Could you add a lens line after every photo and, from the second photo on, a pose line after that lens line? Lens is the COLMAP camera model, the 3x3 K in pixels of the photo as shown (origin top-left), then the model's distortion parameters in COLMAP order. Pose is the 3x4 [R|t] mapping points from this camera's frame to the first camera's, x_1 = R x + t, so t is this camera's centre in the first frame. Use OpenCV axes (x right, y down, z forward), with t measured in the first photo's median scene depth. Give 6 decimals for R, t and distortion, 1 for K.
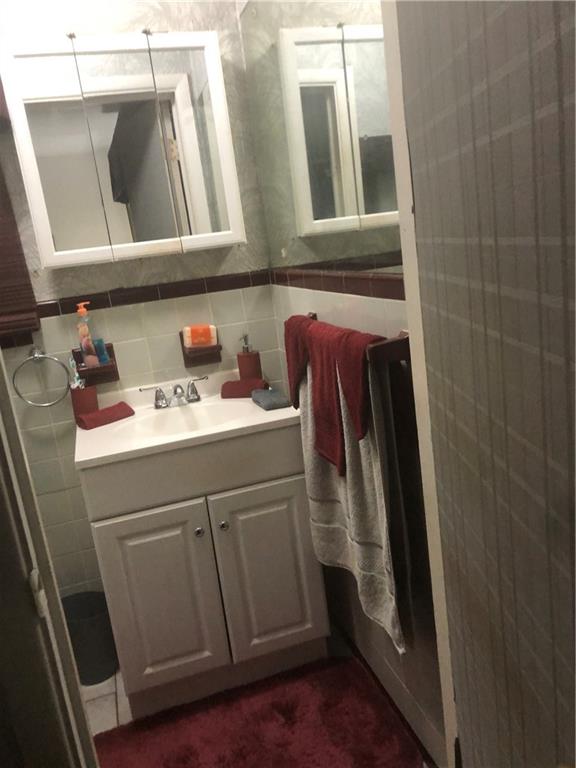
lens RADIAL K [[647.1, 0, 288.0], [0, 647.1, 384.0], [0, 0, 1]] dist [0.069188, -0.101880]
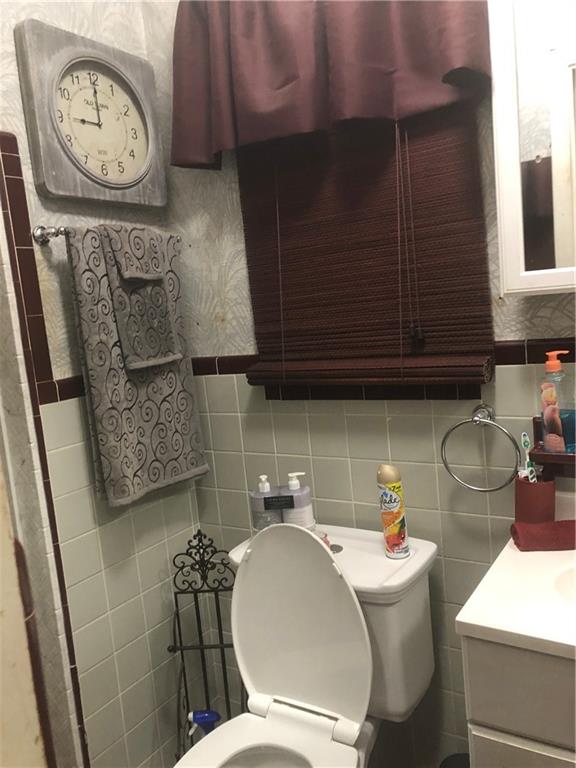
lens RADIAL K [[640.6, 0, 288.0], [0, 640.6, 384.0], [0, 0, 1]] dist [0.135750, -0.282370]
pose [[0.653355, 0.155911, -0.740823, -0.012572], [-0.157436, 0.985152, 0.068484, -0.094520], [0.740501, 0.071888, 0.668200, 0.384320]]
